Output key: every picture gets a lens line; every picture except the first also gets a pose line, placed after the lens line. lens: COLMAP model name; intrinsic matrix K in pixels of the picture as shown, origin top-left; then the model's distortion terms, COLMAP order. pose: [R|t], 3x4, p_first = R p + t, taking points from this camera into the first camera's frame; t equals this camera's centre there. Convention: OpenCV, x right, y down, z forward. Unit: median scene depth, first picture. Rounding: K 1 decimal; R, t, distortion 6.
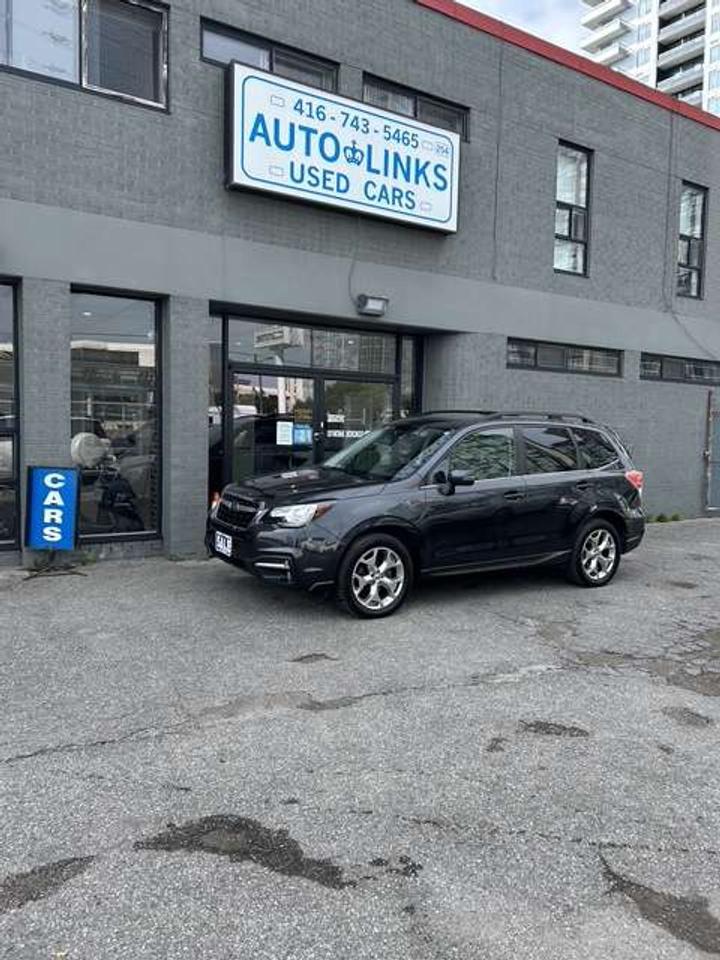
lens RADIAL K [[713.5, 0, 351.0], [0, 713.5, 474.4], [0, 0, 1]] dist [0.027457, -0.025063]
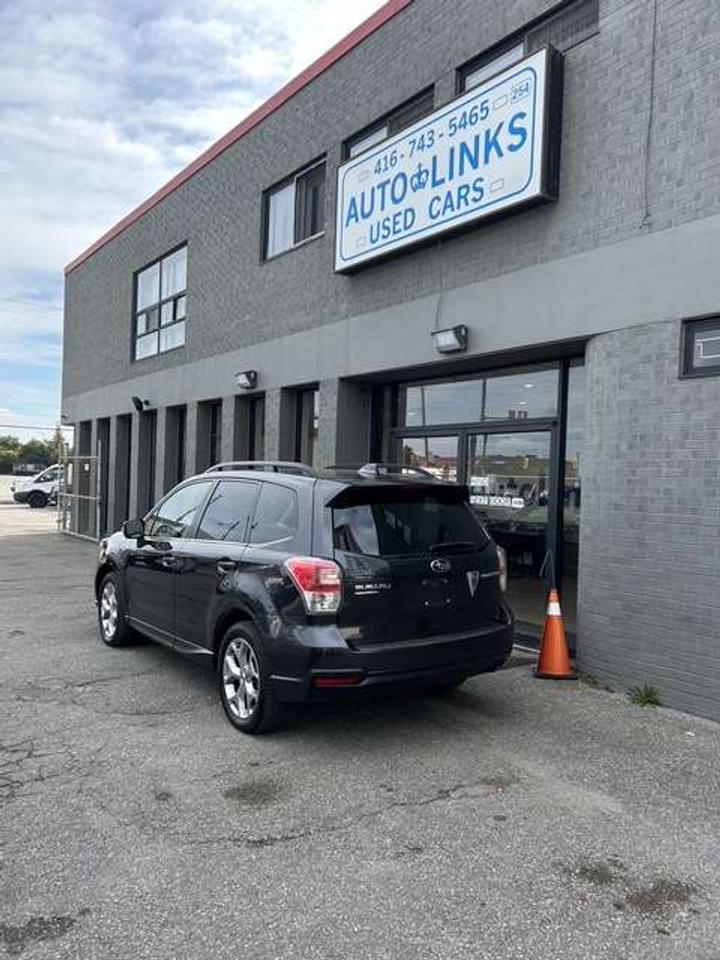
lens RADIAL K [[713.5, 0, 365.2], [0, 713.5, 482.9], [0, 0, 1]] dist [0.027457, -0.025063]
pose [[0.079726, -0.016278, -0.996684, 0.886683], [-0.095920, 0.995102, -0.023925, -0.052117], [0.992191, 0.097509, 0.077774, 0.926852]]
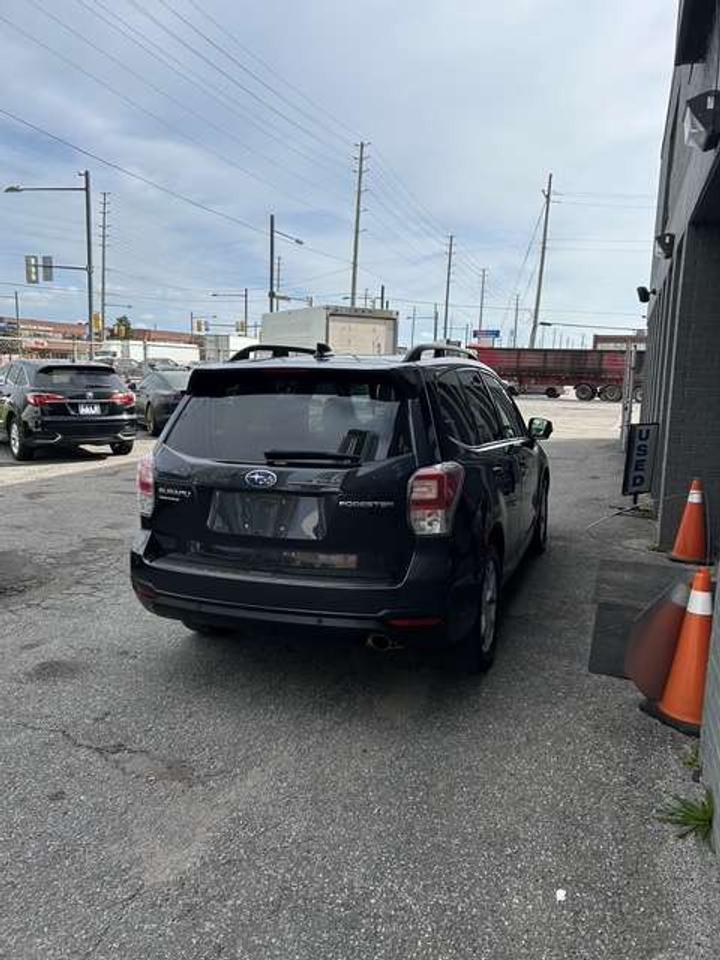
lens RADIAL K [[713.5, 0, 367.3], [0, 713.5, 483.8], [0, 0, 1]] dist [0.027457, -0.025063]
pose [[-0.777758, 0.061723, -0.625526, 0.553319], [-0.078628, 0.977796, 0.194247, -0.086345], [0.623627, 0.200261, -0.755636, 1.365146]]
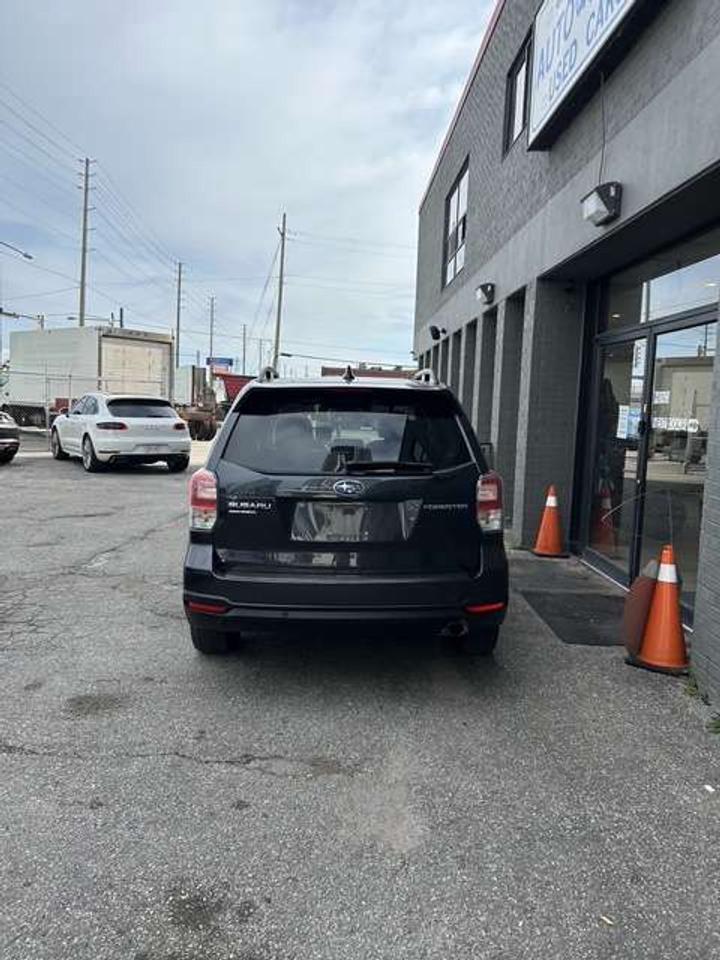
lens RADIAL K [[713.5, 0, 364.7], [0, 713.5, 472.9], [0, 0, 1]] dist [0.027457, -0.025063]
pose [[-0.498167, 0.044274, -0.865950, 0.716517], [-0.101105, 0.988917, 0.108726, -0.064369], [0.861166, 0.141715, -0.488170, 1.246017]]
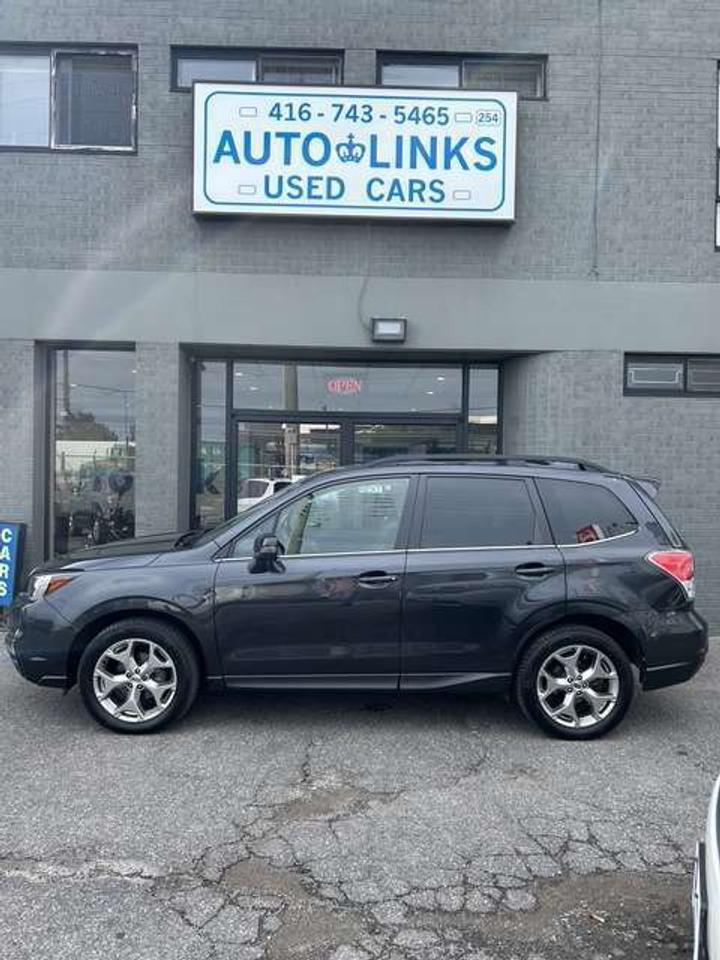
lens RADIAL K [[713.5, 0, 356.6], [0, 713.5, 487.6], [0, 0, 1]] dist [0.027457, -0.025063]
pose [[0.853615, -0.002845, -0.520897, 0.449481], [-0.030664, 0.997976, -0.055701, -0.015005], [0.520001, 0.063520, 0.851800, 0.335328]]
